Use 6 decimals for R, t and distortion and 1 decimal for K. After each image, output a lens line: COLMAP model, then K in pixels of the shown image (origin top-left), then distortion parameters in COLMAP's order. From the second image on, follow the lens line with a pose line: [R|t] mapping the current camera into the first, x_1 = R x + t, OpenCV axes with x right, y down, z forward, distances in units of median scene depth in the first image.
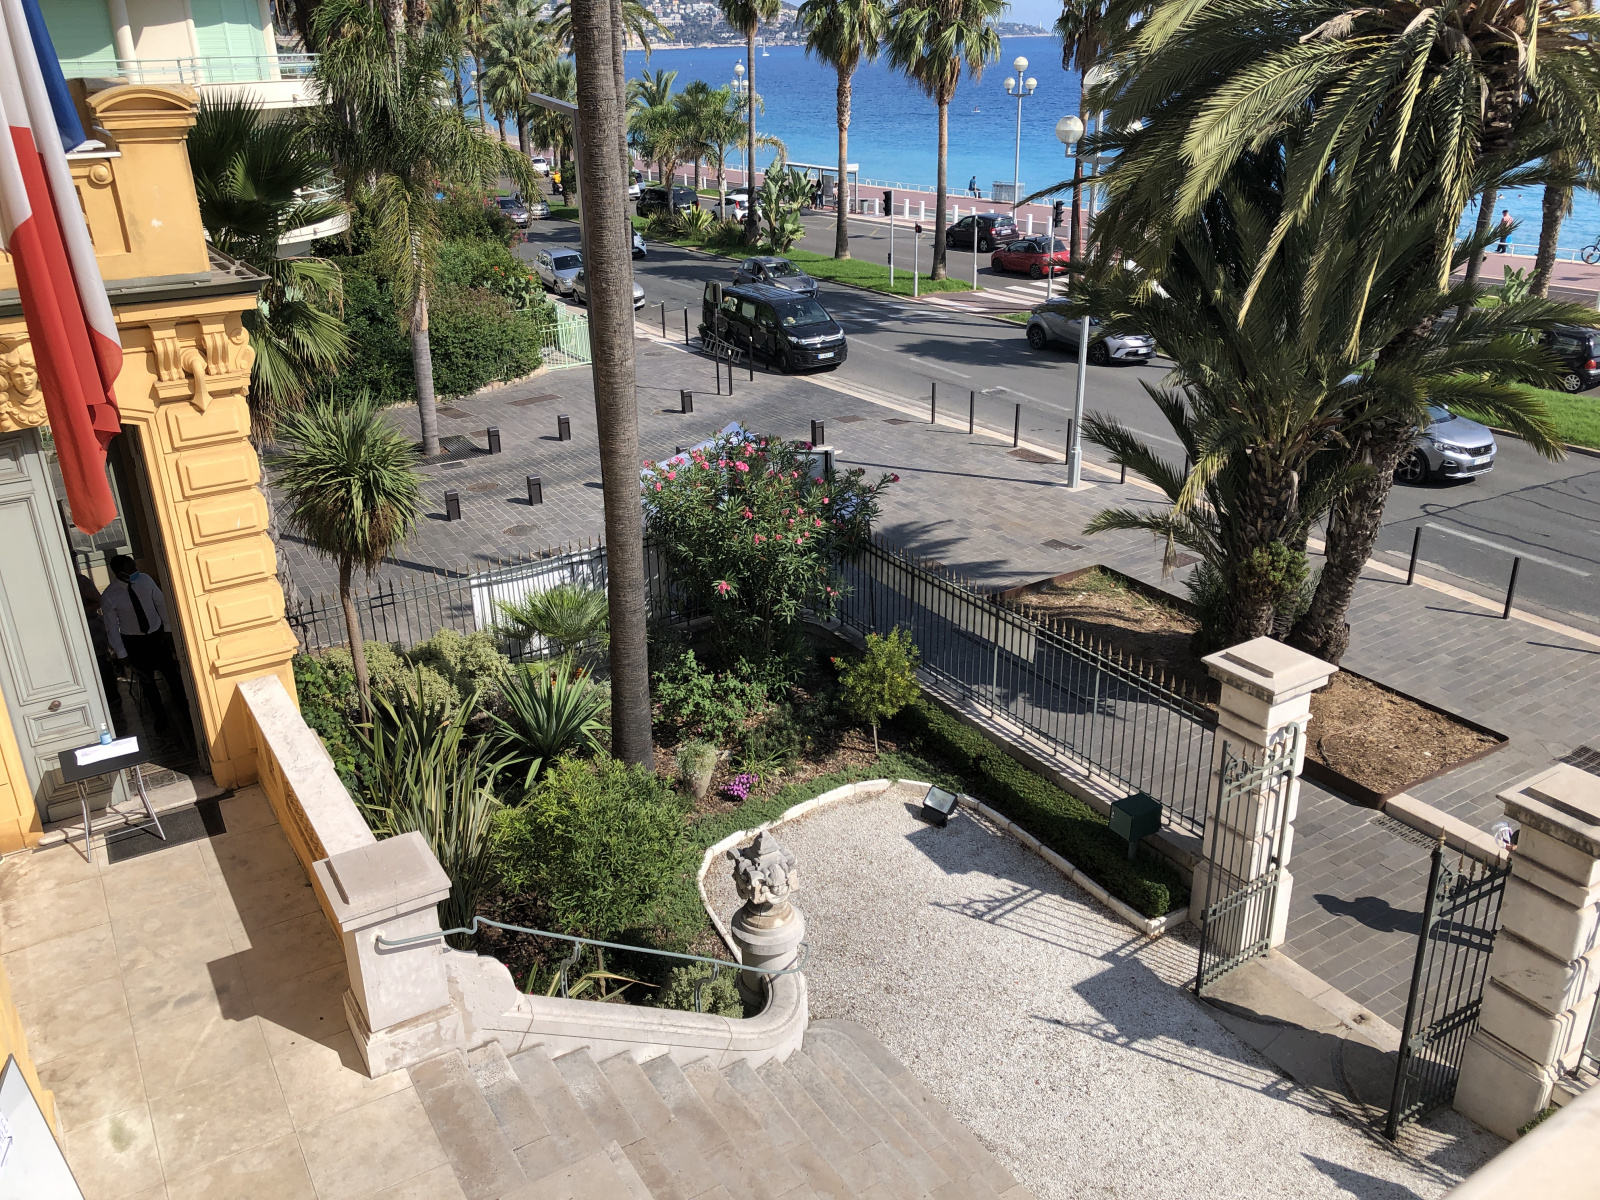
lens RADIAL K [[1308.4, 0, 779.6], [0, 1308.4, 601.8], [0, 0, 1]] dist [0.057242, -0.080643]
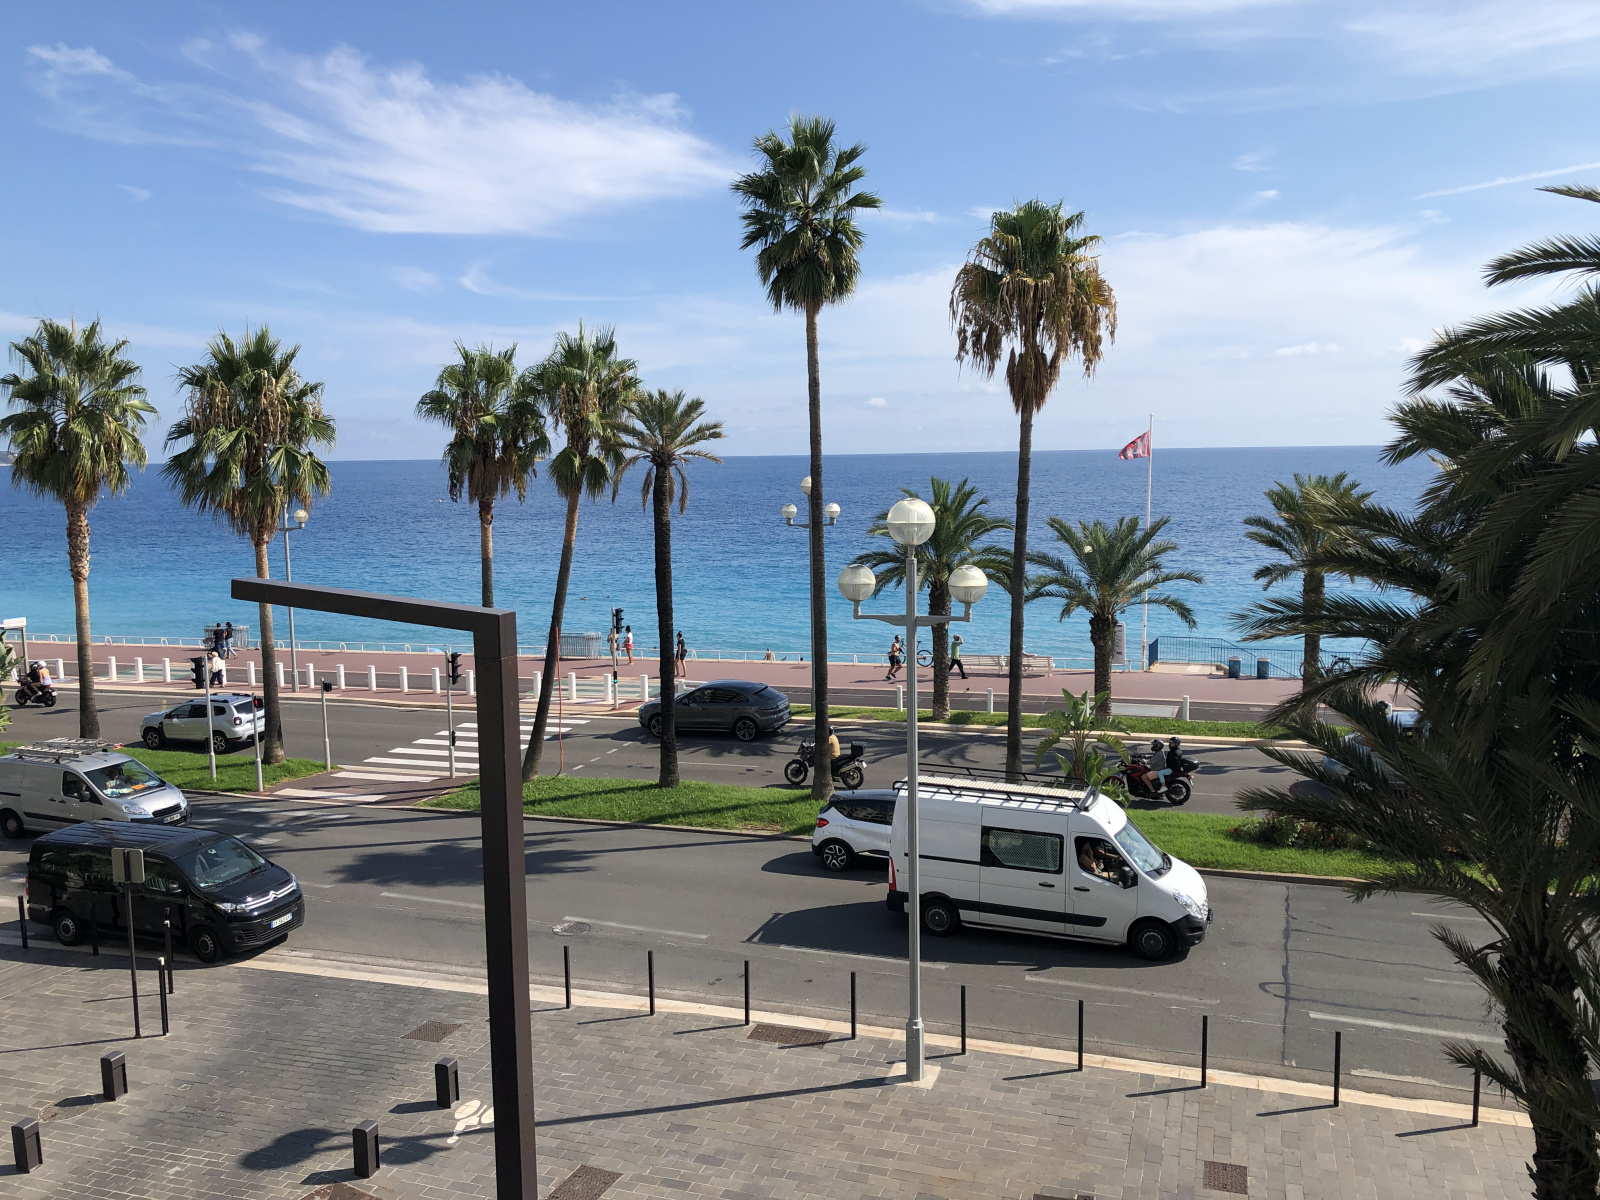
lens RADIAL K [[1308.4, 0, 779.6], [0, 1308.4, 601.8], [0, 0, 1]] dist [0.057242, -0.080643]
pose [[0.766674, -0.059480, 0.639276, -0.273571], [0.248894, 0.945371, -0.210535, -0.215967], [-0.591831, 0.320524, 0.739595, 0.523654]]
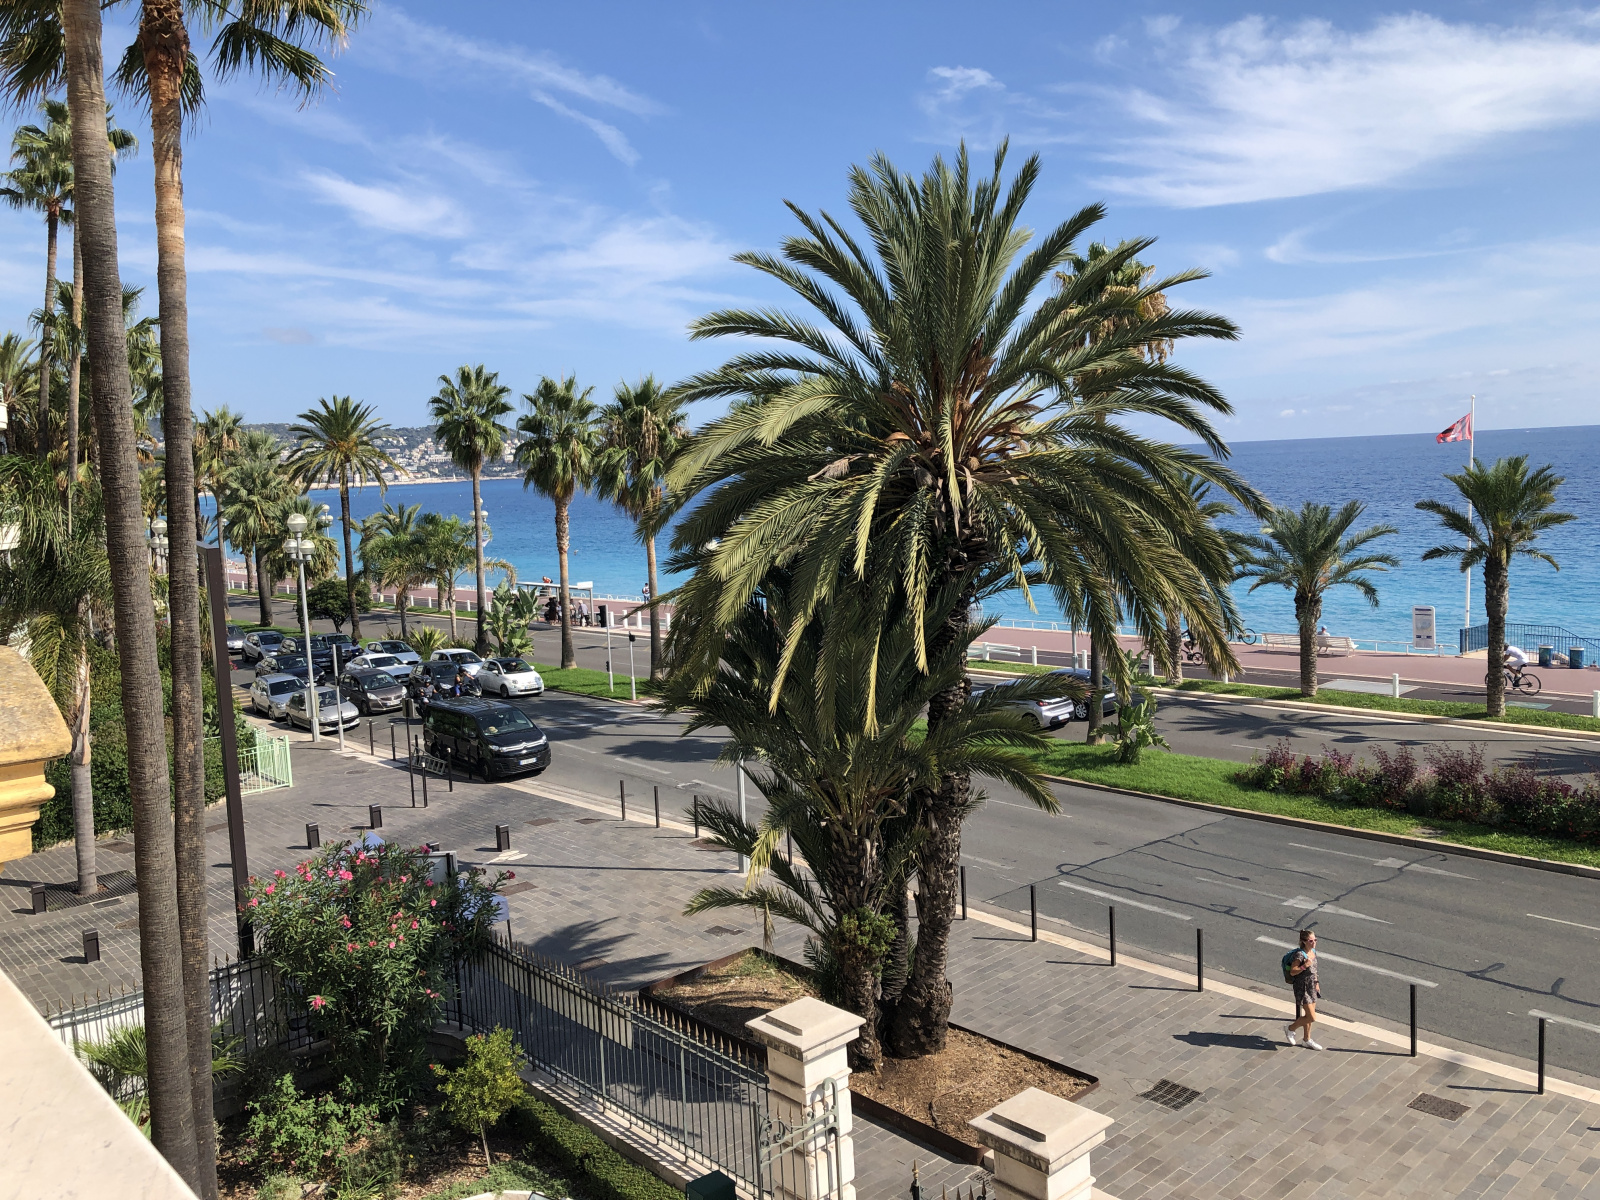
lens RADIAL K [[1323.6, 0, 800.0], [0, 1323.6, 600.0], [0, 0, 1]] dist [0.062278, -0.078827]
pose [[0.983415, -0.040848, 0.176709, 0.101360], [0.091899, 0.952201, -0.291322, 0.018771], [-0.156362, 0.302730, 0.940162, -0.060645]]
